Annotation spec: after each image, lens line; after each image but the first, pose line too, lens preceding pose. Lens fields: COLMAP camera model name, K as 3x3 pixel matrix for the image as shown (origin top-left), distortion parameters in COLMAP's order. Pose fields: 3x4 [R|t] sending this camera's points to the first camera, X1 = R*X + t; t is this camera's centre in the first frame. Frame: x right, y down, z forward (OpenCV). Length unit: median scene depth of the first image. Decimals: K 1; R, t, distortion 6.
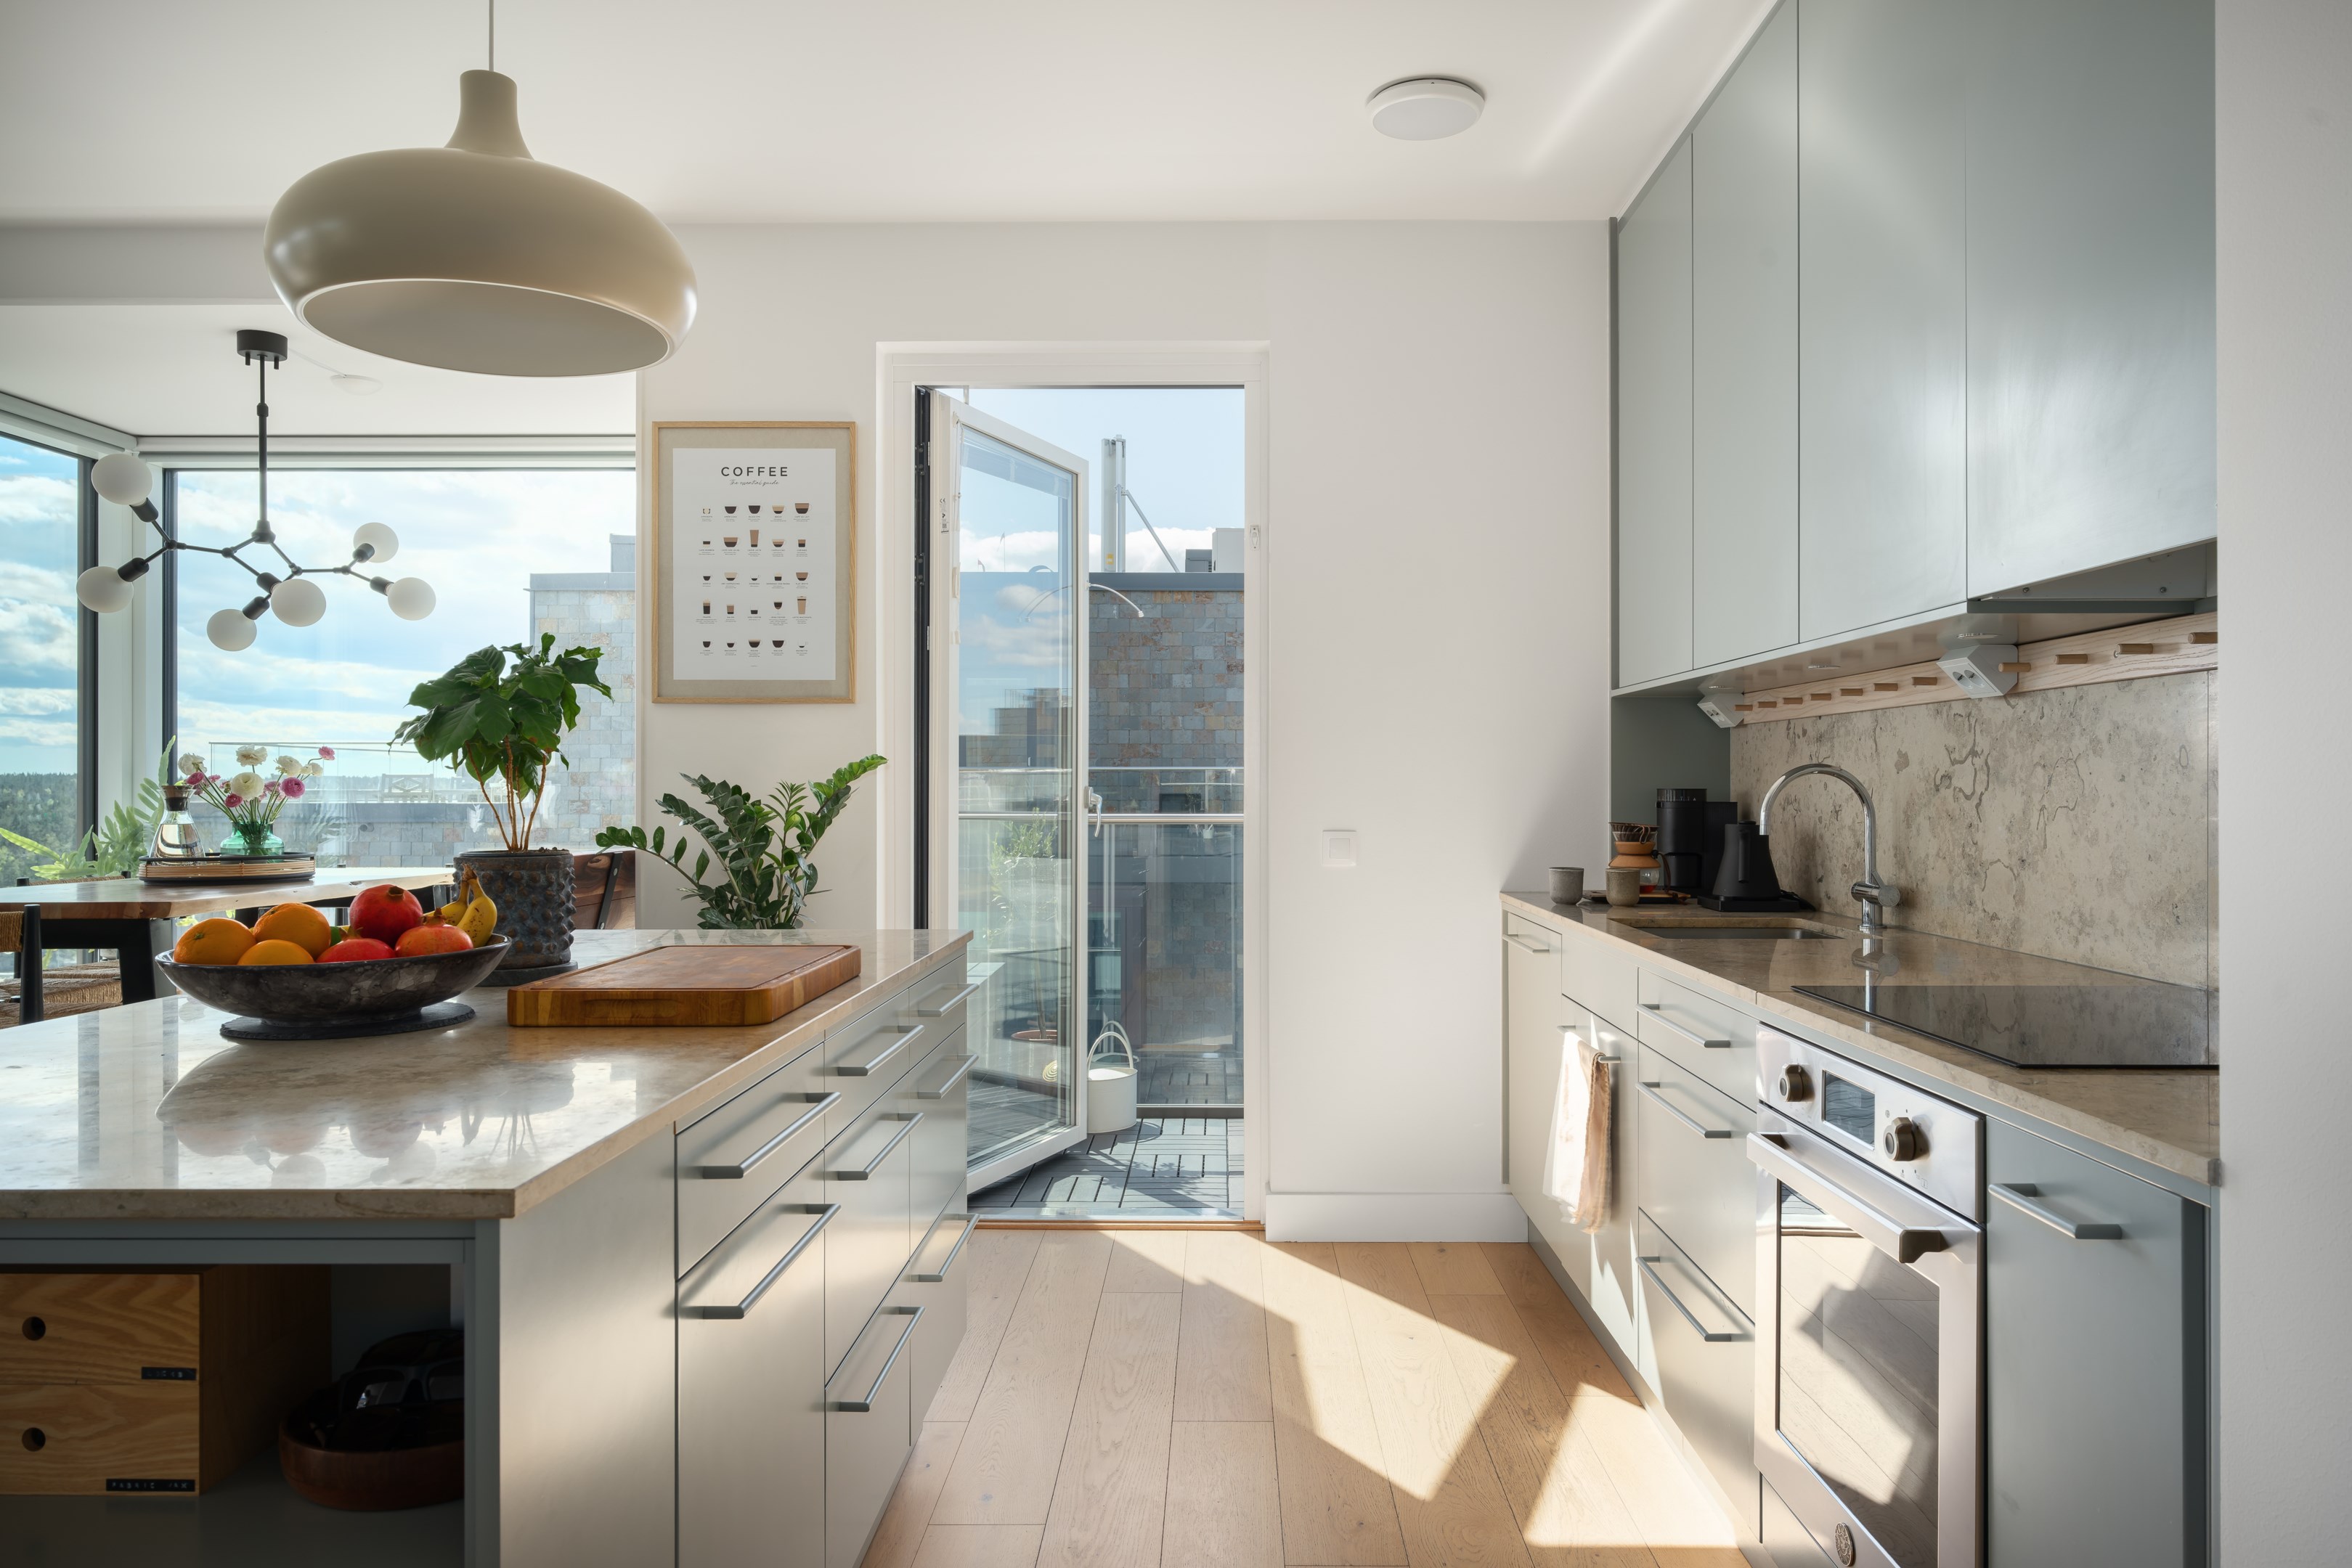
lens RADIAL K [[1543.0, 0, 1203.2], [0, 1543.0, 778.1], [0, 0, 1]] dist [0.005633, -0.001168]
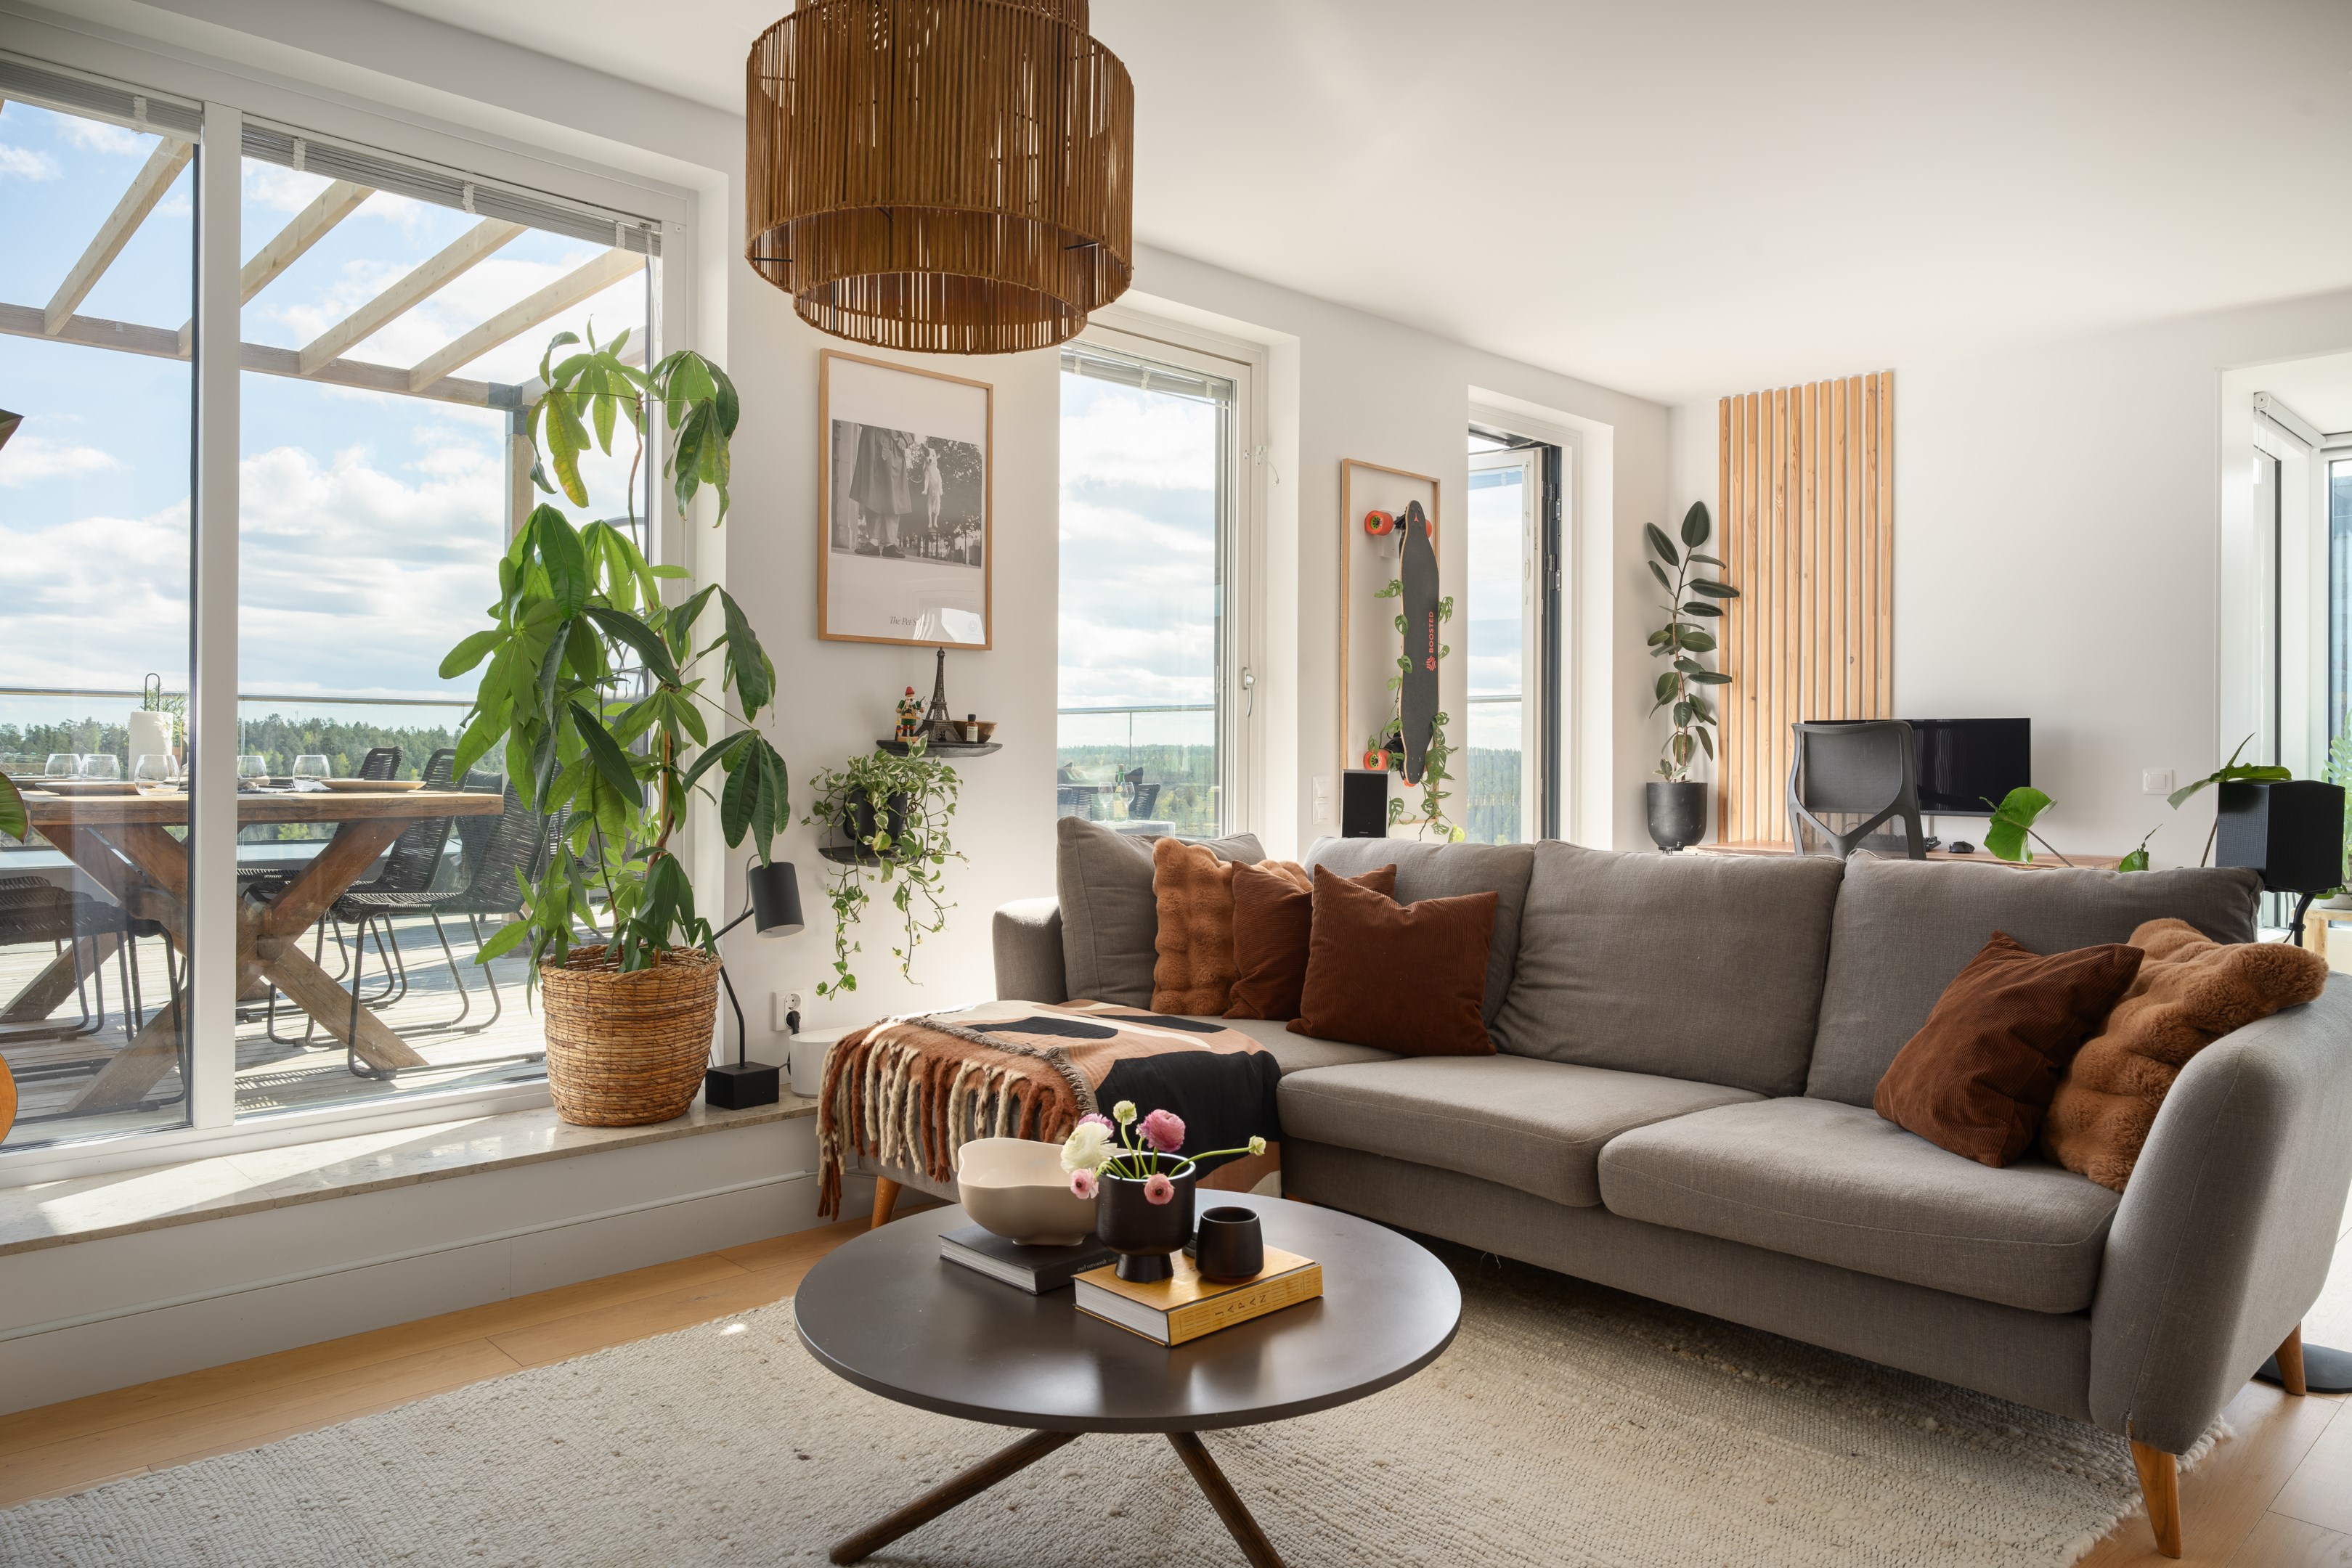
lens RADIAL K [[1530.4, 0, 1169.9], [0, 1530.4, 757.4], [0, 0, 1]] dist [-0.000214, 0.001655]
pose [[0.695131, 0.003697, -0.718874, -0.678819], [-0.000438, 0.999989, 0.004720, 0.016411], [0.718883, -0.002966, 0.695125, -0.573956]]
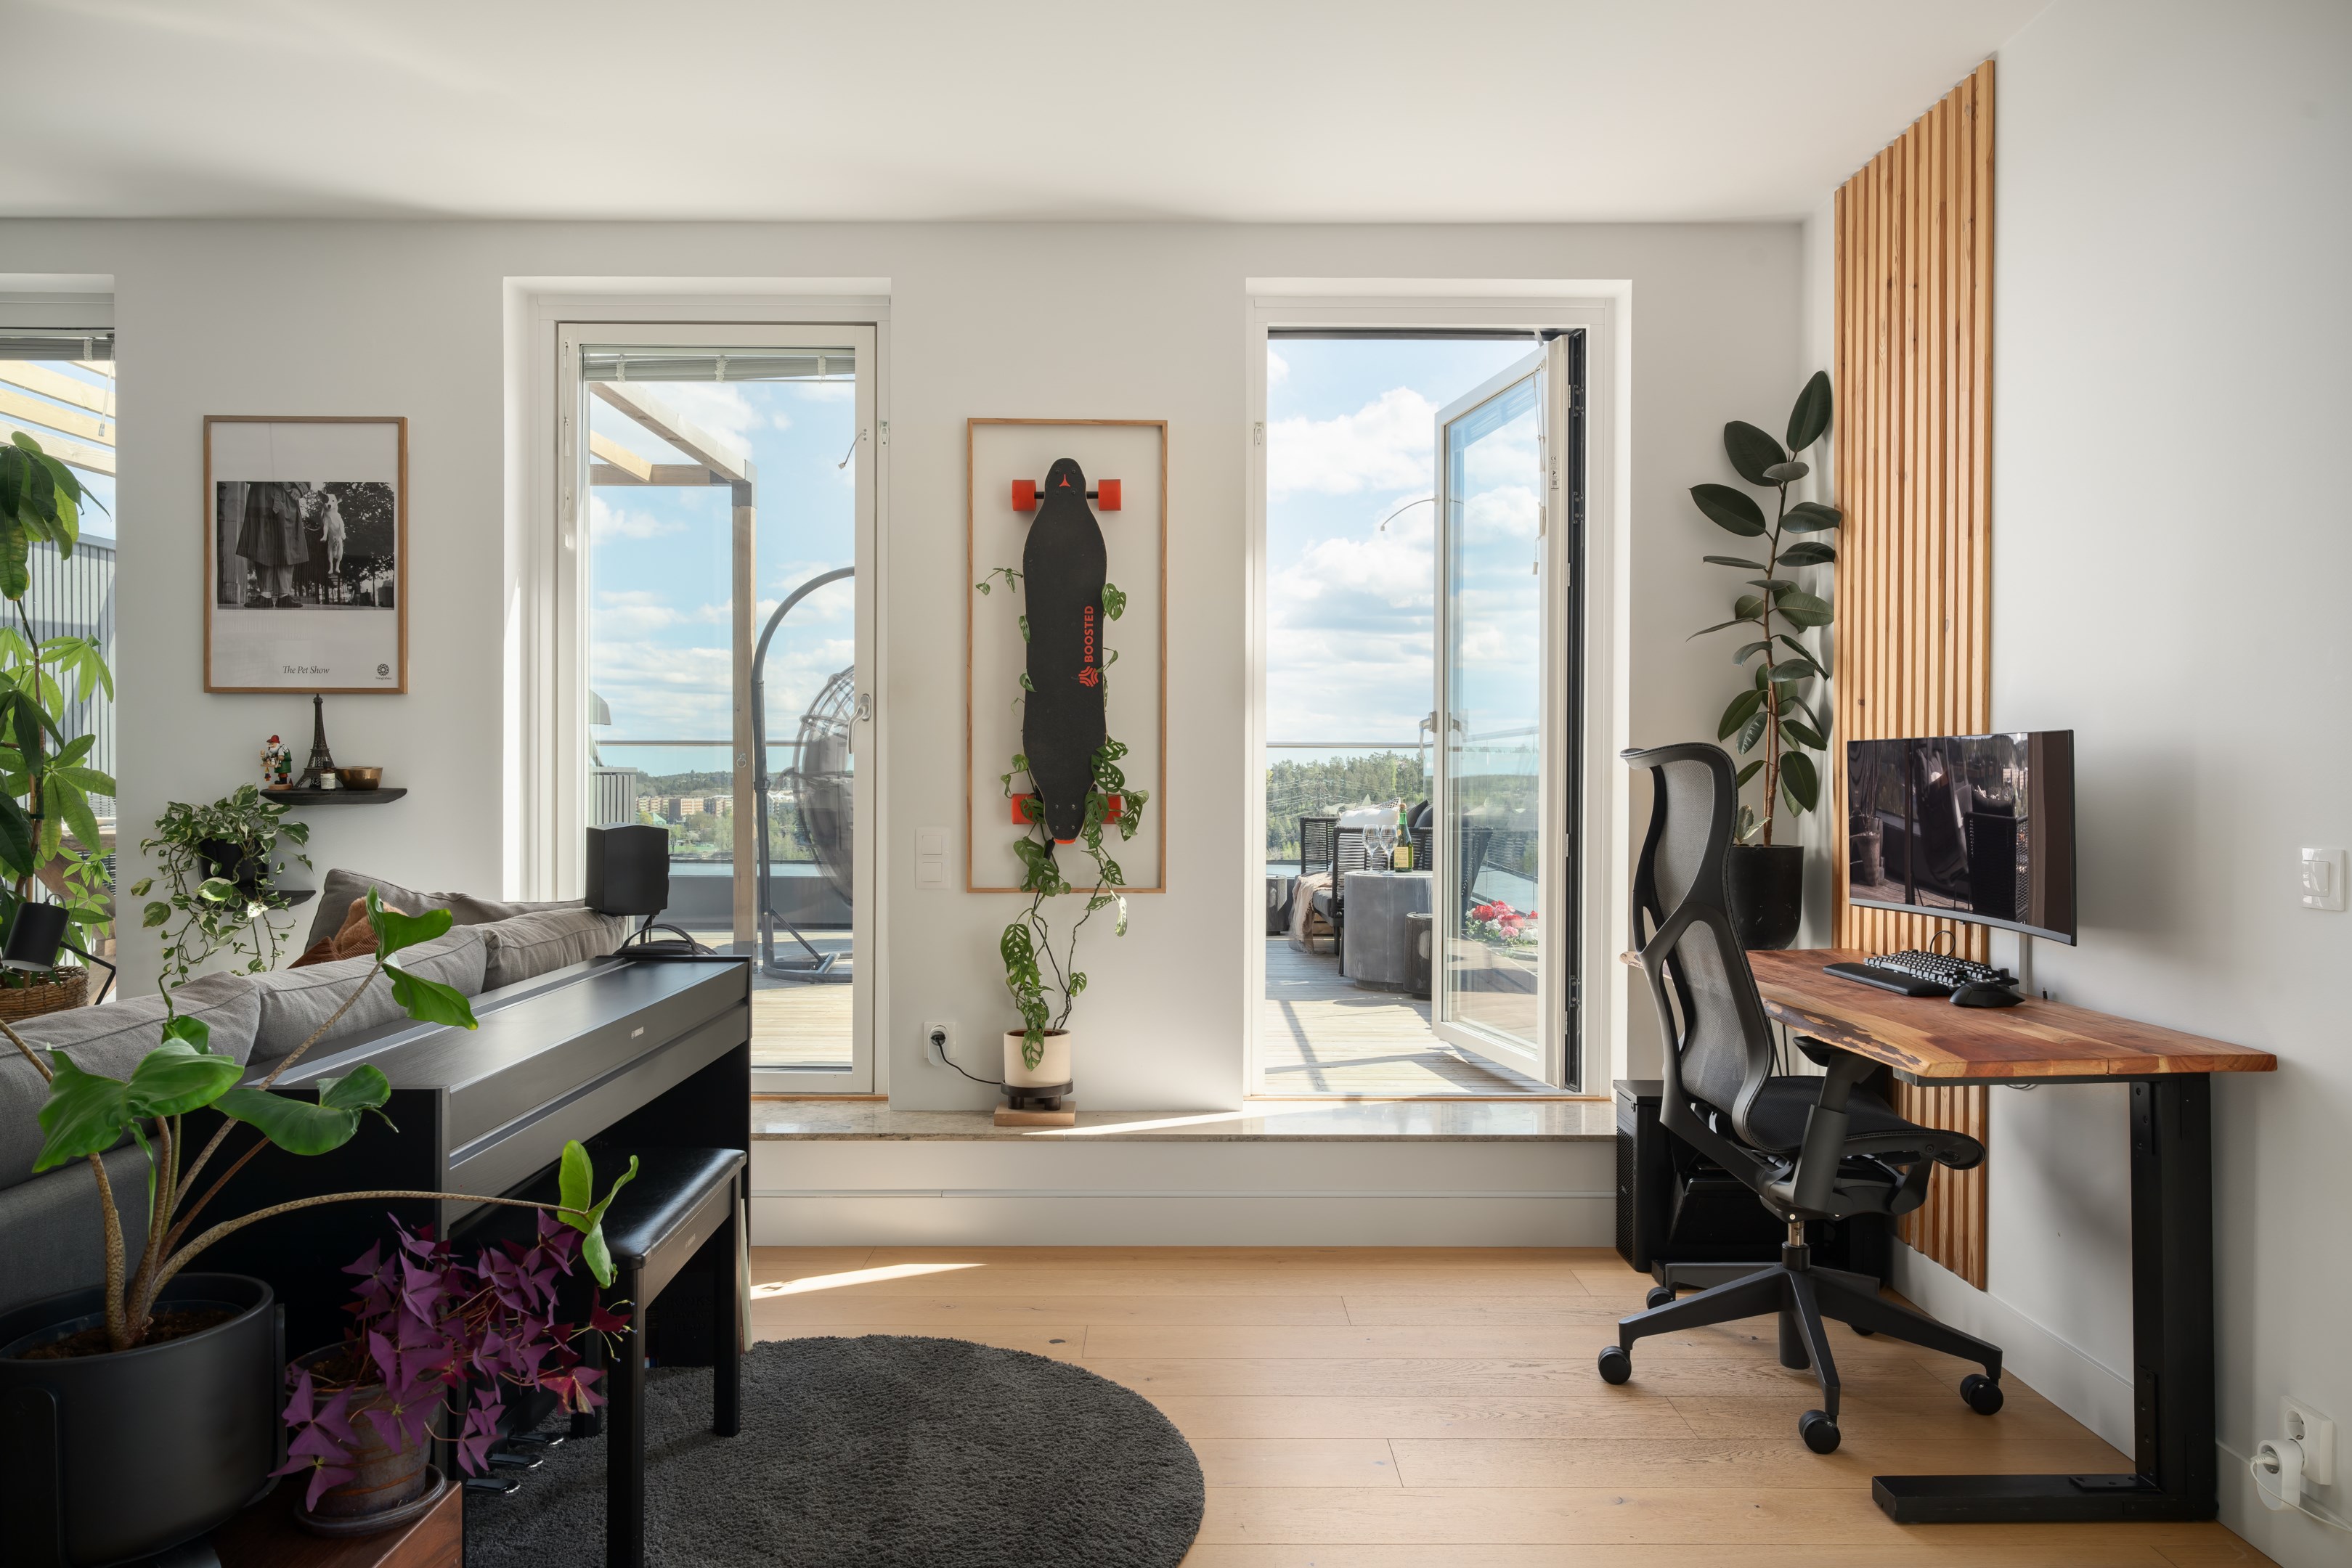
lens RADIAL K [[1535.4, 0, 1183.0], [0, 1535.4, 791.4], [0, 0, 1]] dist [-0.000422, 0.001051]
pose [[0.017604, 0.008331, -0.999810, -0.486170], [0.003780, 0.999958, 0.008399, 0.005649], [0.999838, -0.003927, 0.017572, 0.616796]]
